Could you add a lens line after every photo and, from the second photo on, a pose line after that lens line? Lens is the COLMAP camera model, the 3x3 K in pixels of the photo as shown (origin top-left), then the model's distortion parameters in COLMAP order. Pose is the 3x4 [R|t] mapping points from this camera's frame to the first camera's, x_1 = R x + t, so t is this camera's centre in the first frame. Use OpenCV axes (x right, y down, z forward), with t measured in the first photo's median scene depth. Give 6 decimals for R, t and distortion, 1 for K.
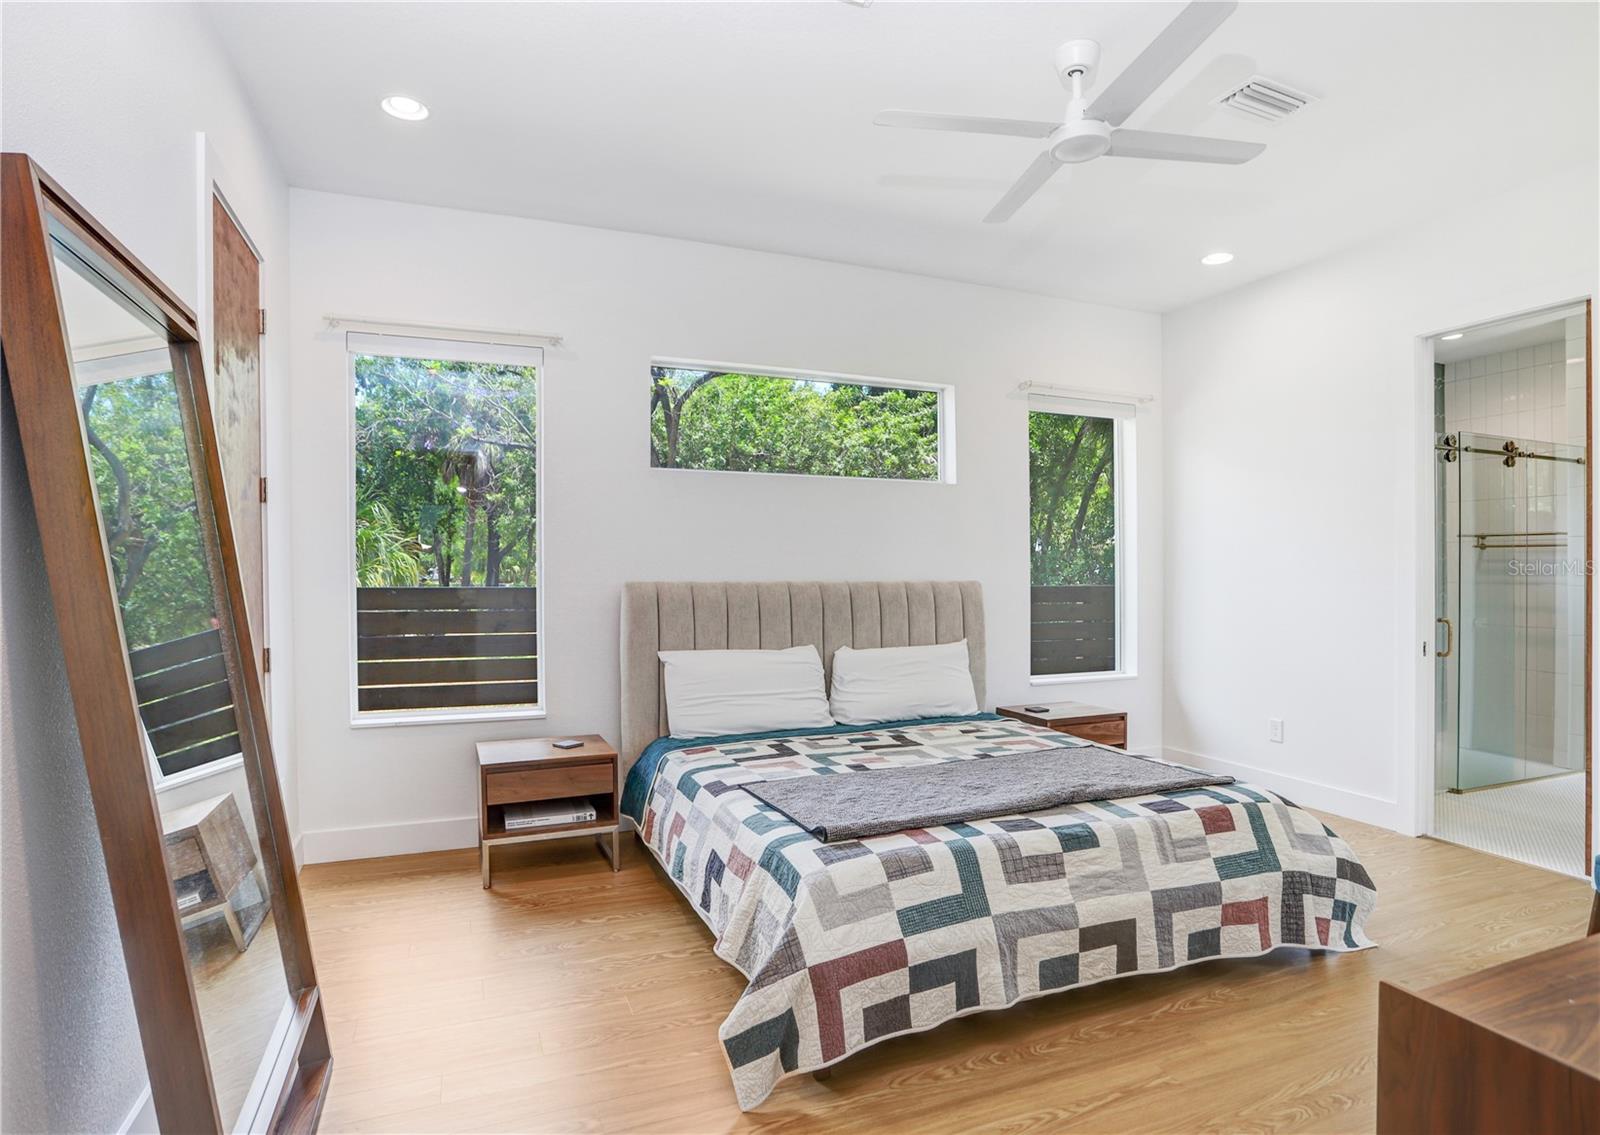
lens RADIAL K [[857.6, 0, 789.7], [0, 857.6, 587.7], [0, 0, 1]] dist [-0.064960, 0.033868]
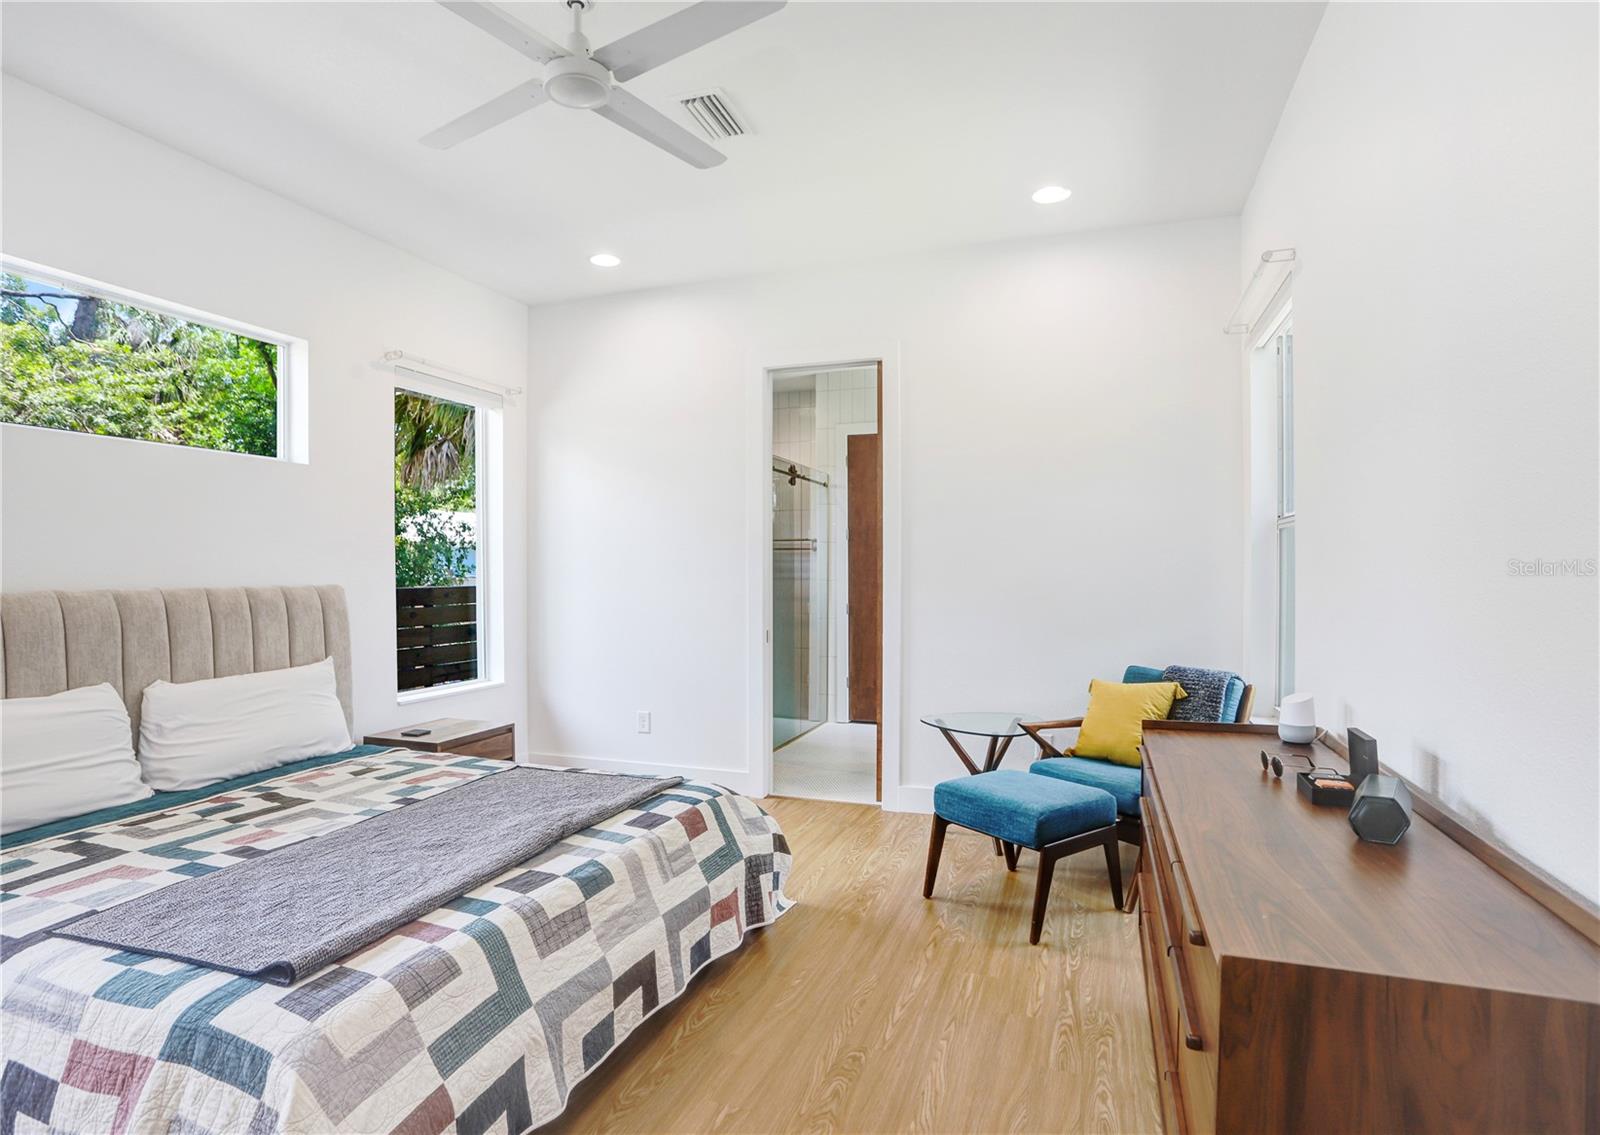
lens RADIAL K [[857.6, 0, 789.7], [0, 857.6, 587.7], [0, 0, 1]] dist [-0.064960, 0.033868]
pose [[0.671426, -0.018790, 0.740833, -0.154675], [0.018880, 0.999788, 0.008246, -0.006675], [-0.740831, 0.008451, 0.671638, 0.246491]]
